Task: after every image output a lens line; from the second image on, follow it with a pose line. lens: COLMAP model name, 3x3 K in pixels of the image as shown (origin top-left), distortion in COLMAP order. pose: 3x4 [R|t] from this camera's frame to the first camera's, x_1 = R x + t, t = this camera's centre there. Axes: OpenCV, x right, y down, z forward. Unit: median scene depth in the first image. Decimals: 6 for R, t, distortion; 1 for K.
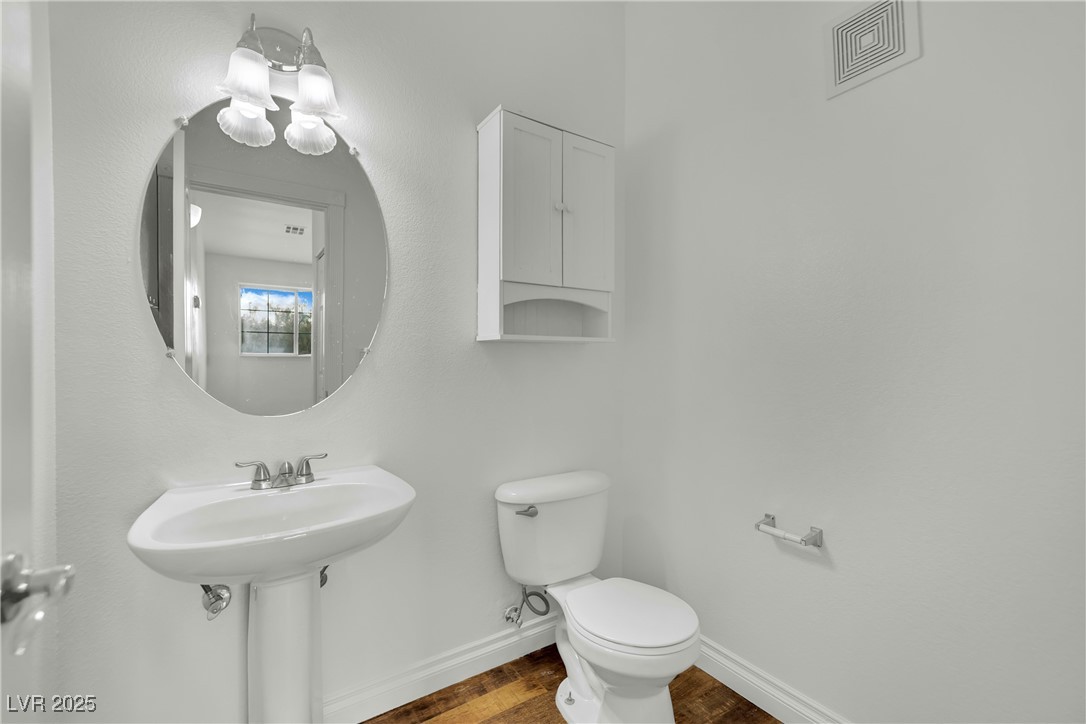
lens RADIAL K [[450.9, 0, 552.7], [0, 450.9, 362.9], [0, 0, 1]] dist [-0.018102, 0.000413]
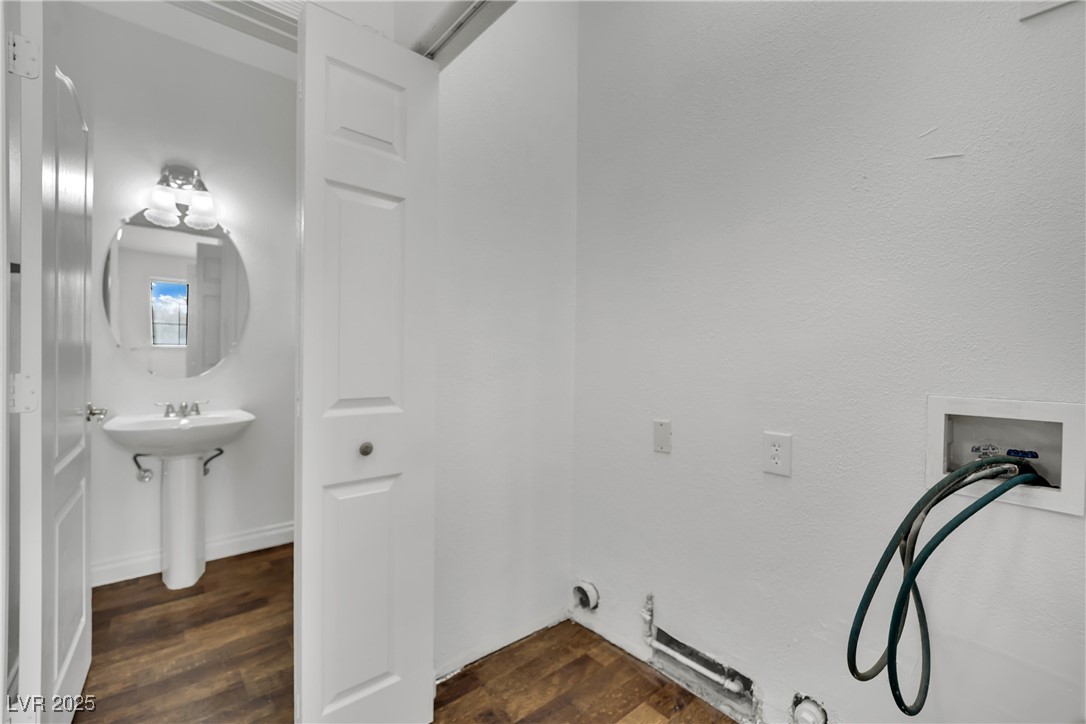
lens RADIAL K [[450.9, 0, 531.8], [0, 450.9, 361.8], [0, 0, 1]] dist [-0.018102, 0.000413]
pose [[0.994922, 0.011925, 0.099936, 0.643016], [-0.013034, 0.999860, 0.010450, 0.010426], [-0.099798, -0.011699, 0.994939, -0.967508]]
